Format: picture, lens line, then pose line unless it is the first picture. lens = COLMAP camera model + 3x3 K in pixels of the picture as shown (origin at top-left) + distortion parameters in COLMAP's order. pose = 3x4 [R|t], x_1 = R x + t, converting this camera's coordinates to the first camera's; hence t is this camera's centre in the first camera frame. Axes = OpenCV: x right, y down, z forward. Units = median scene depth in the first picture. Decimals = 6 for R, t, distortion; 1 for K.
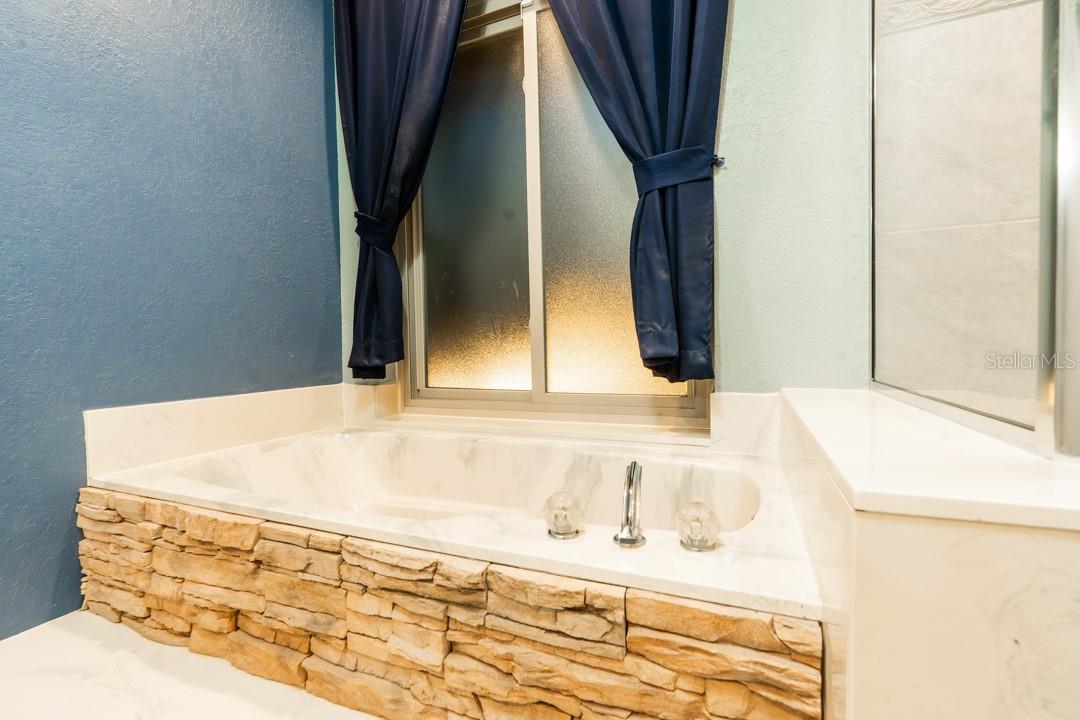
lens RADIAL K [[487.9, 0, 540.0], [0, 487.9, 360.0], [0, 0, 1]] dist [-0.001190, 0.001545]
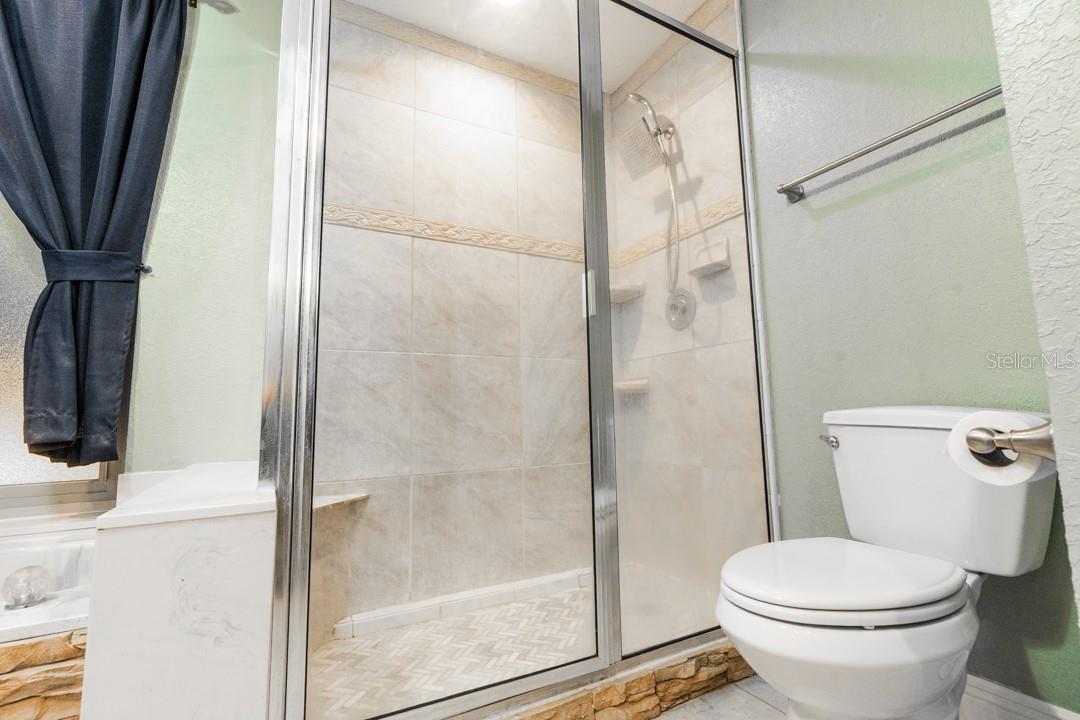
lens RADIAL K [[487.9, 0, 540.0], [0, 487.9, 360.0], [0, 0, 1]] dist [-0.001190, 0.001545]
pose [[0.621497, 0.092032, 0.777992, 0.087852], [0.033555, 0.989037, -0.143802, 0.006095], [-0.782697, 0.115478, 0.611596, -0.544337]]
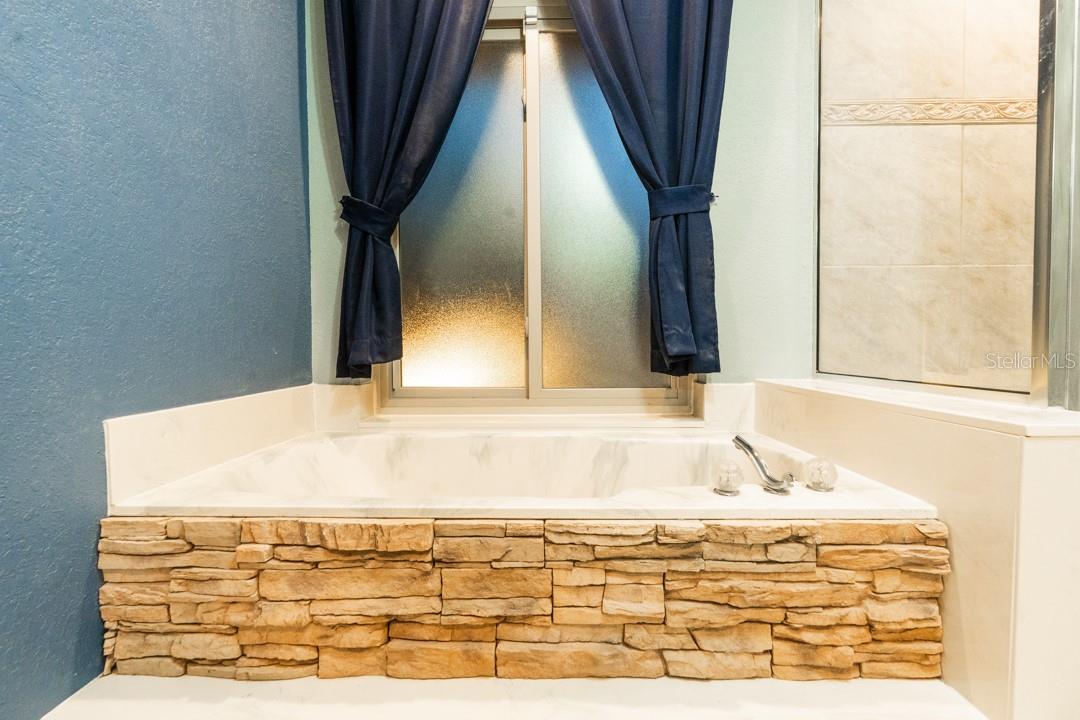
lens RADIAL K [[494.1, 0, 540.0], [0, 494.1, 360.0], [0, 0, 1]] dist [-0.003224, 0.000948]
pose [[0.923525, 0.000706, 0.383537, -0.683871], [0.000265, 0.999997, -0.002478, 0.012018], [-0.383538, 0.002390, 0.923522, 0.004307]]
